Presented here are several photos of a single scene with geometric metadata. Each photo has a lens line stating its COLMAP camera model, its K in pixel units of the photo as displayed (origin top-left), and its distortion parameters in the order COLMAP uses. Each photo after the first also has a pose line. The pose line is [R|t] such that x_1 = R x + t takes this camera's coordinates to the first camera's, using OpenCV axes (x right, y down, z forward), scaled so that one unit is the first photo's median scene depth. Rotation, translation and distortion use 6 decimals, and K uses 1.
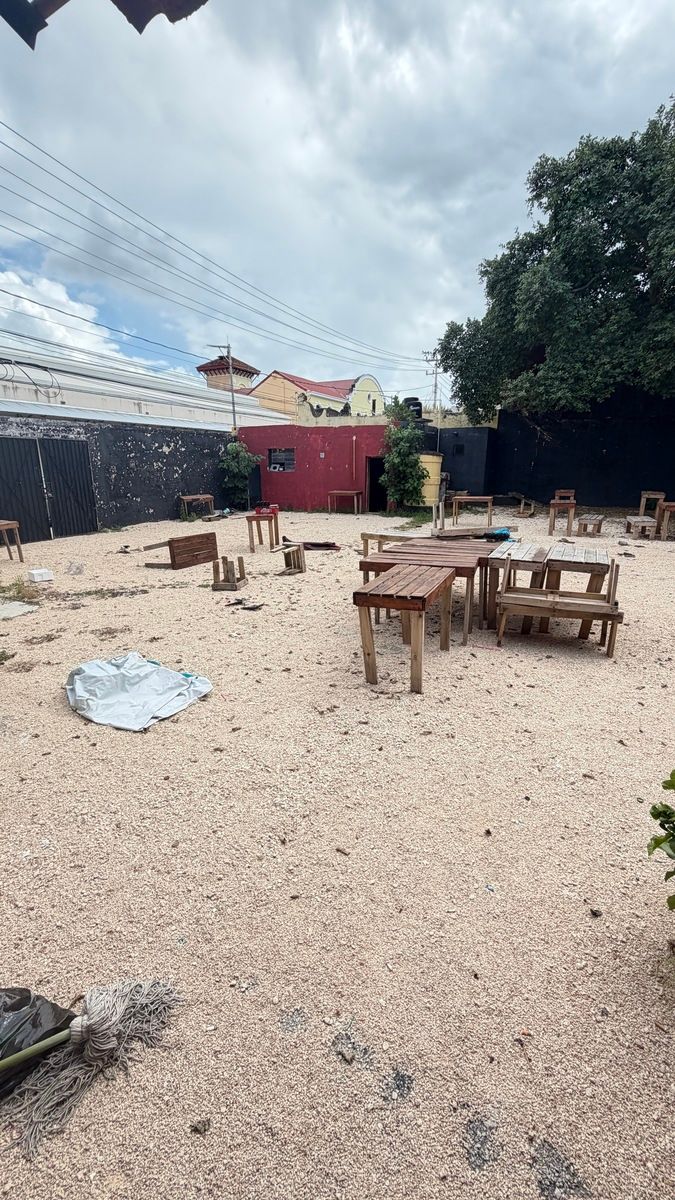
lens RADIAL K [[479.3, 0, 336.5], [0, 479.3, 597.6], [0, 0, 1]] dist [0.000234, 0.000087]
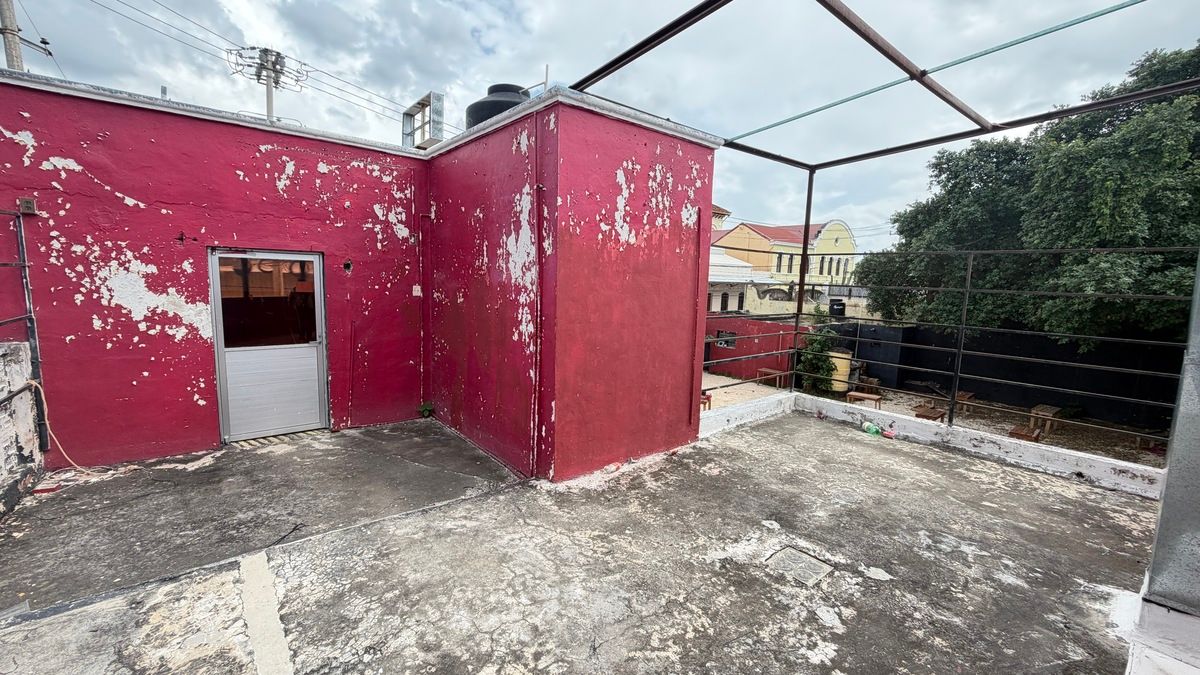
lens RADIAL K [[479.3, 0, 596.5], [0, 479.3, 338.5], [0, 0, 1]] dist [0.000234, 0.000087]
pose [[0.915080, 0.076880, -0.395876, 0.101853], [-0.135739, 0.983099, -0.122843, -0.086343], [0.379742, 0.166147, 0.910050, -0.446632]]
